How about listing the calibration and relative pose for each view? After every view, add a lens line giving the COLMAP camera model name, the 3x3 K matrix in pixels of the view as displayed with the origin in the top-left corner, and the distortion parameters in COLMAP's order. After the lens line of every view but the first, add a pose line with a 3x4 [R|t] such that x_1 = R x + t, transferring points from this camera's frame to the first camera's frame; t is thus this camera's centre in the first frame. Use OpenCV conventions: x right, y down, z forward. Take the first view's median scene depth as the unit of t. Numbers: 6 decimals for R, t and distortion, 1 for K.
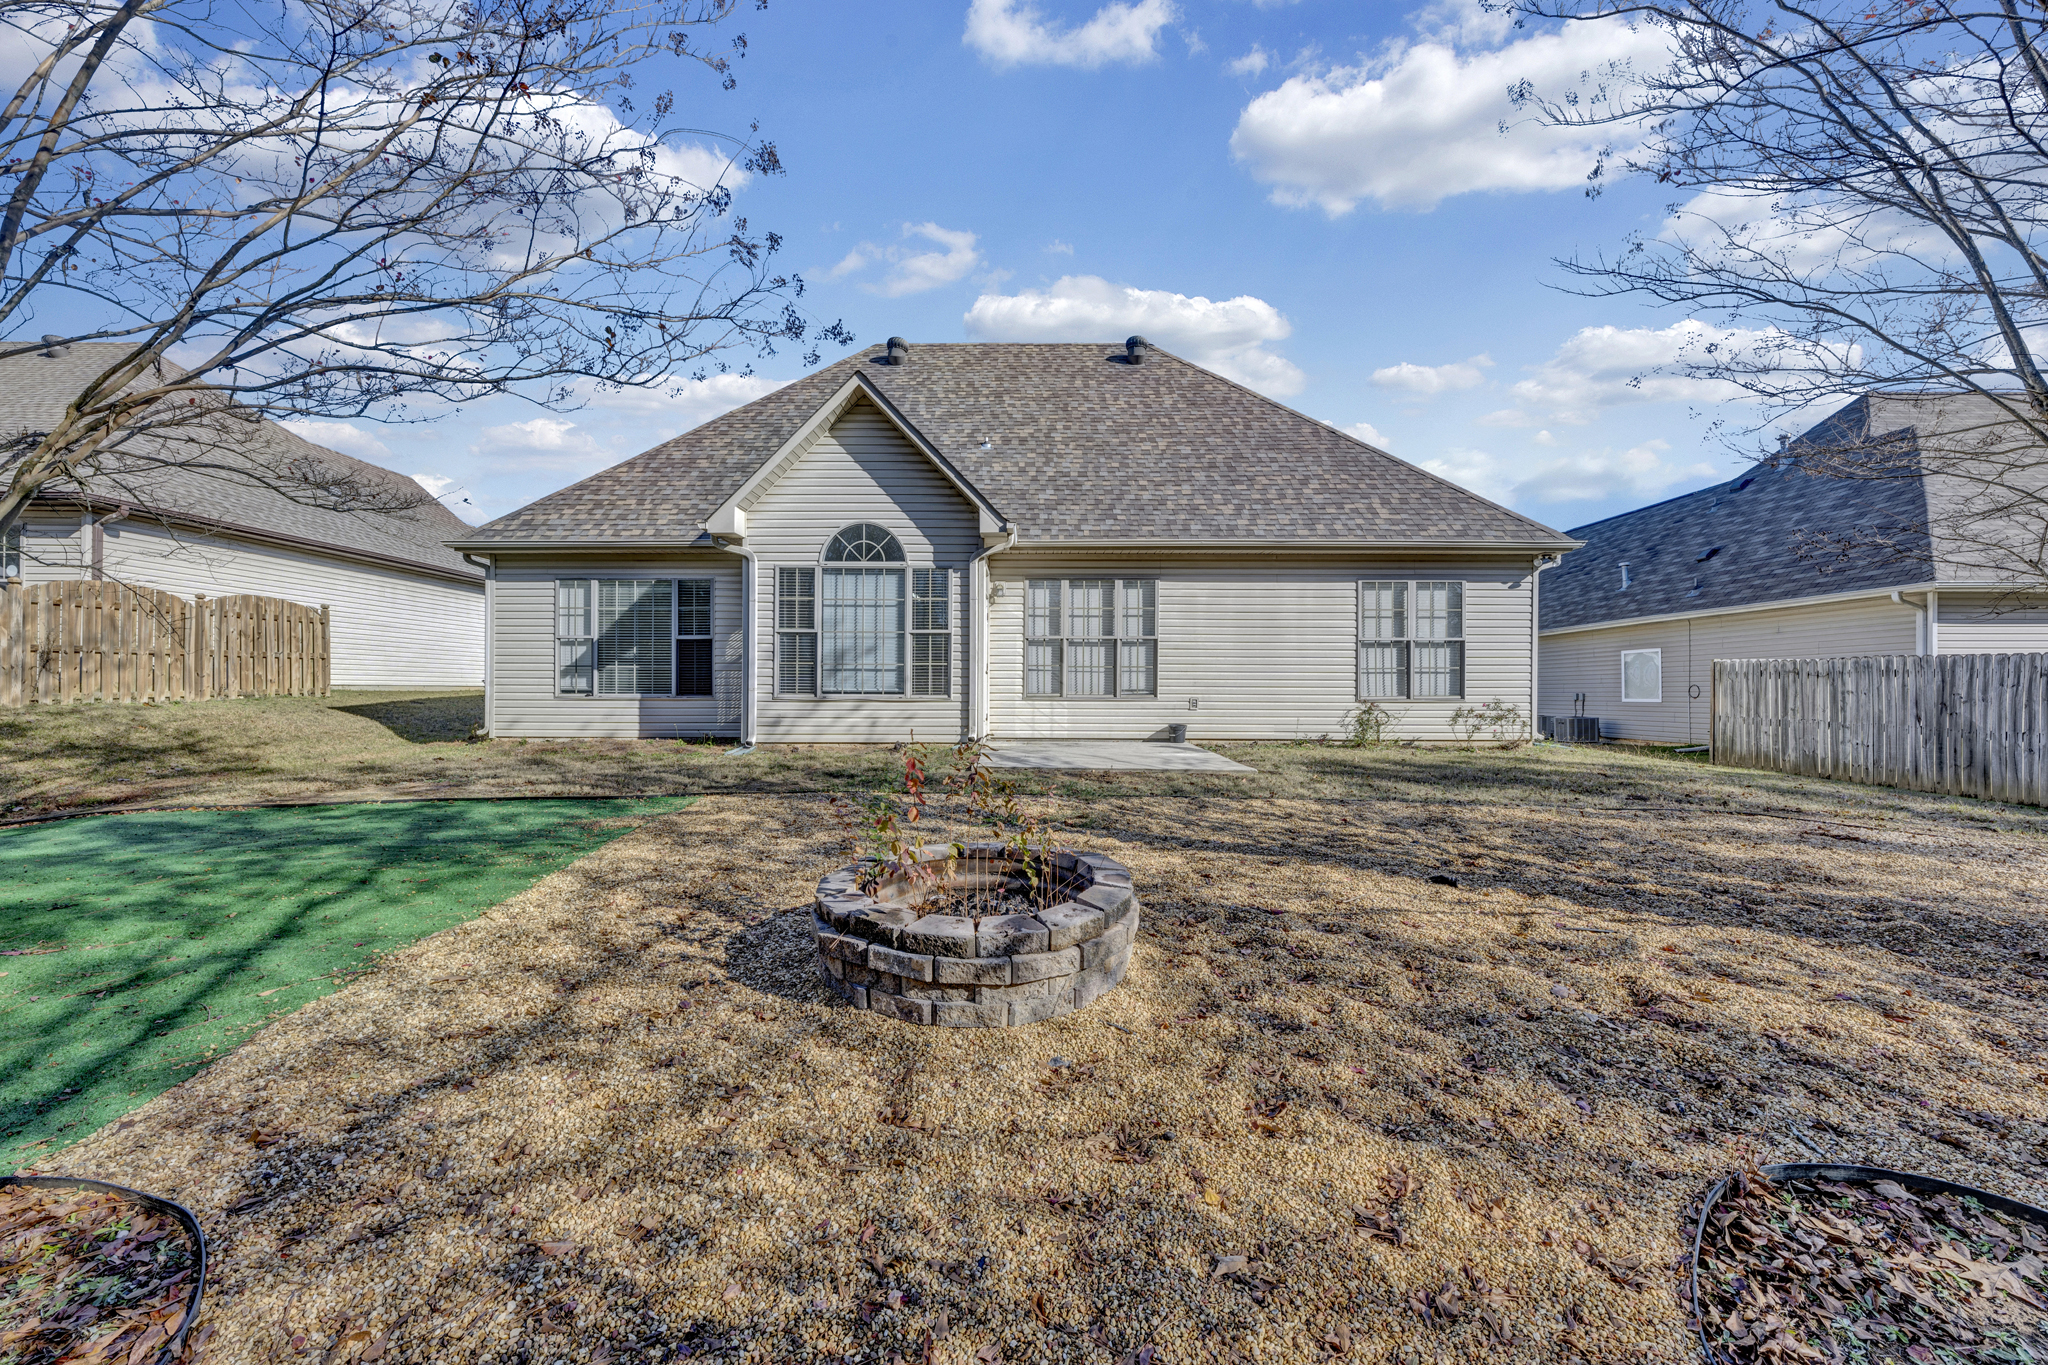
lens RADIAL K [[819.6, 0, 1025.1], [0, 819.6, 692.9], [0, 0, 1]] dist [0.001769, 0.000032]
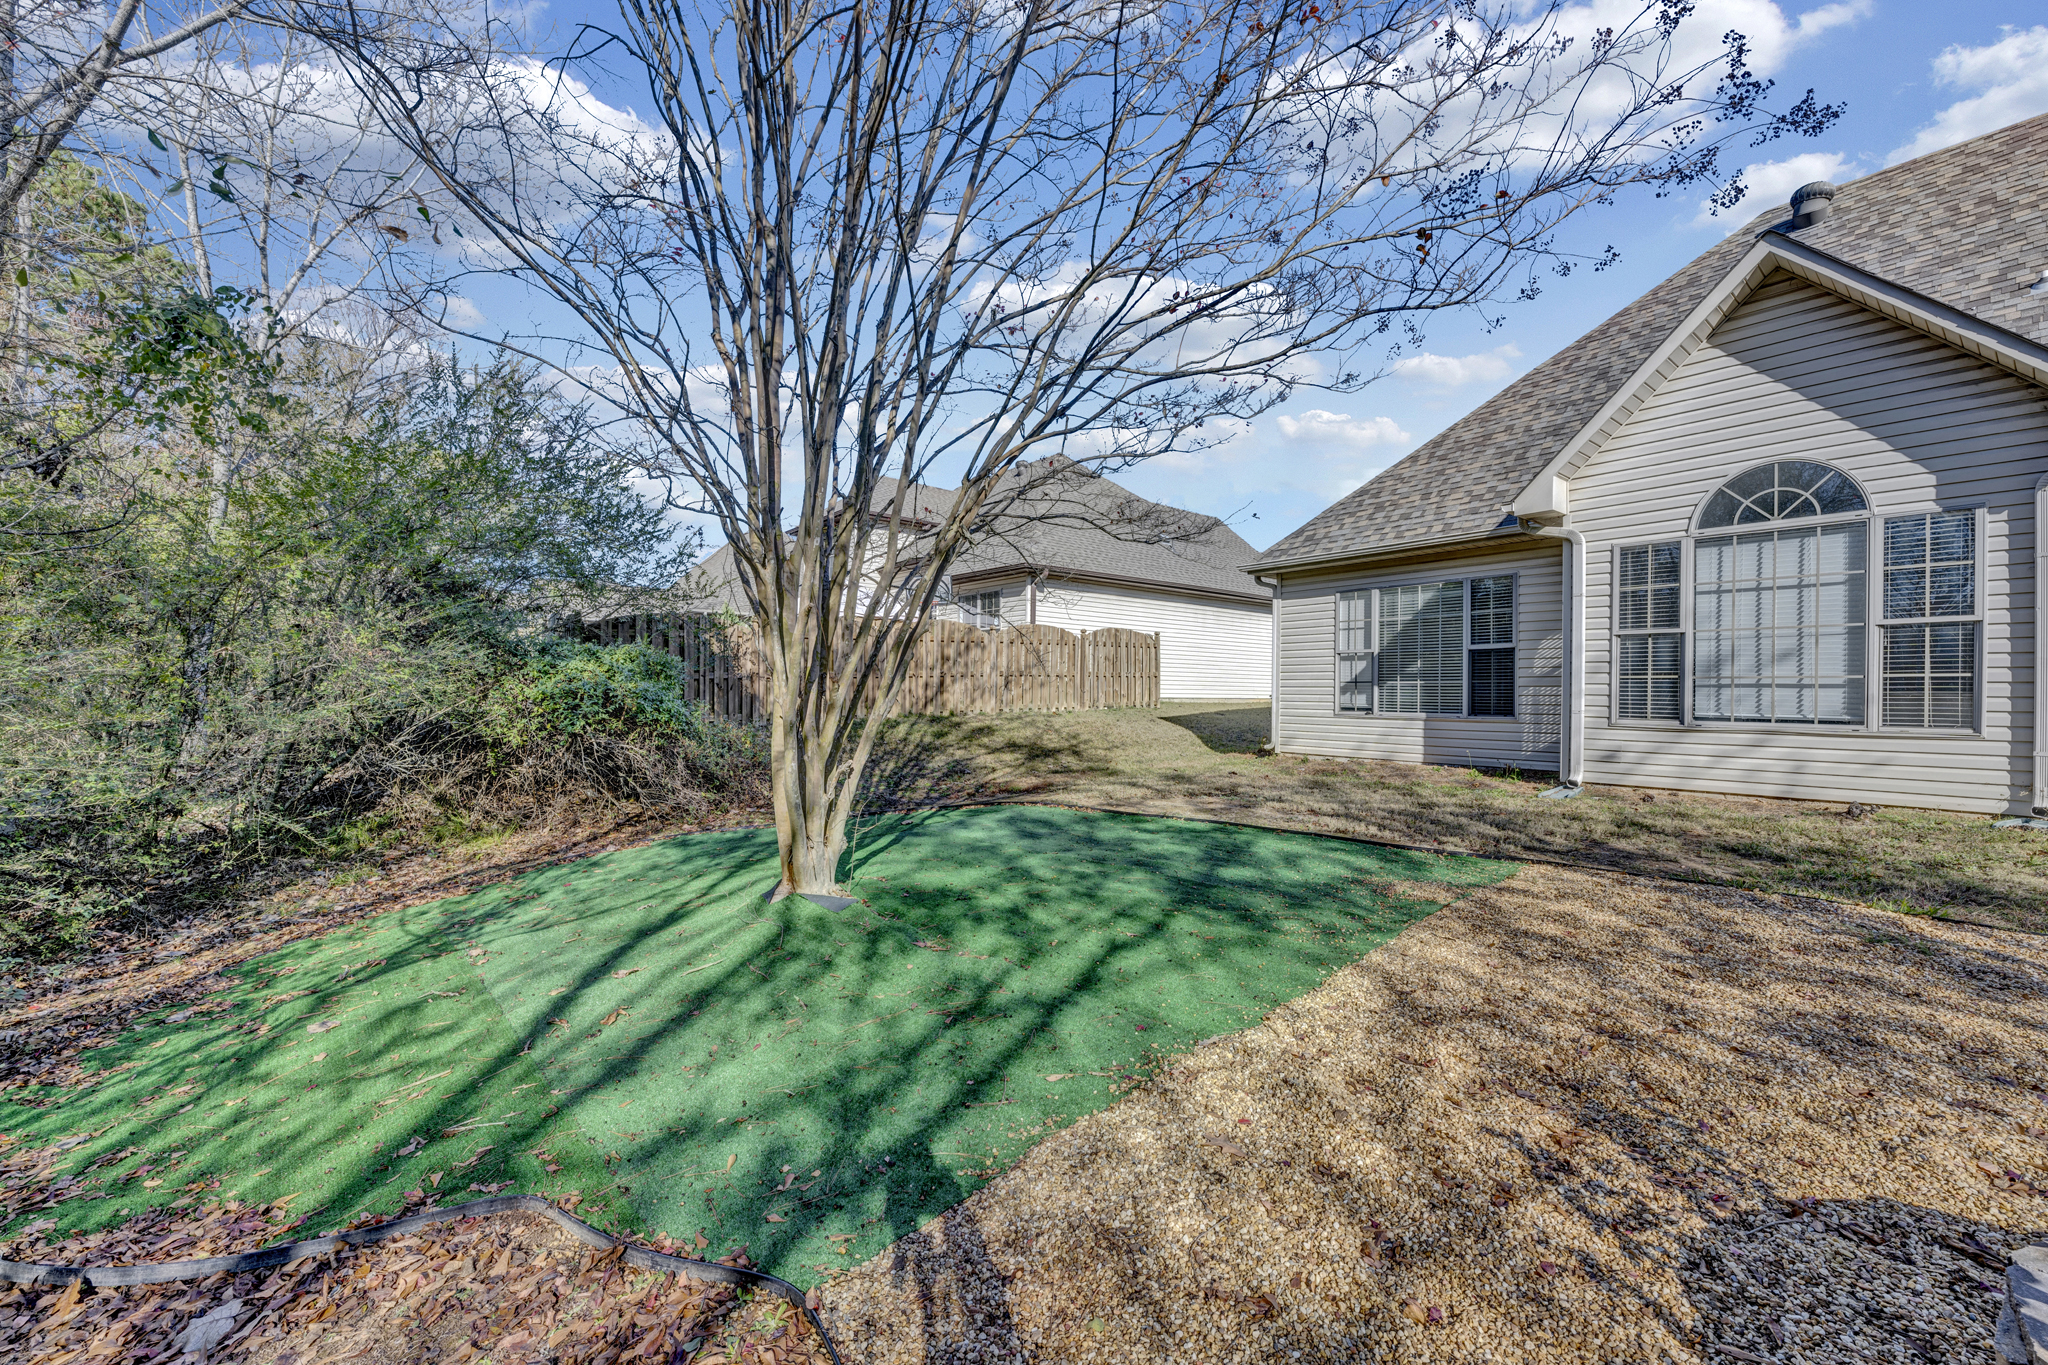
lens RADIAL K [[819.6, 0, 1025.1], [0, 819.6, 692.9], [0, 0, 1]] dist [0.001769, 0.000032]
pose [[0.640794, 0.000156, -0.767713, -0.078091], [-0.007289, 0.999956, -0.005881, -0.014082], [0.767679, 0.009364, 0.640767, 0.120175]]
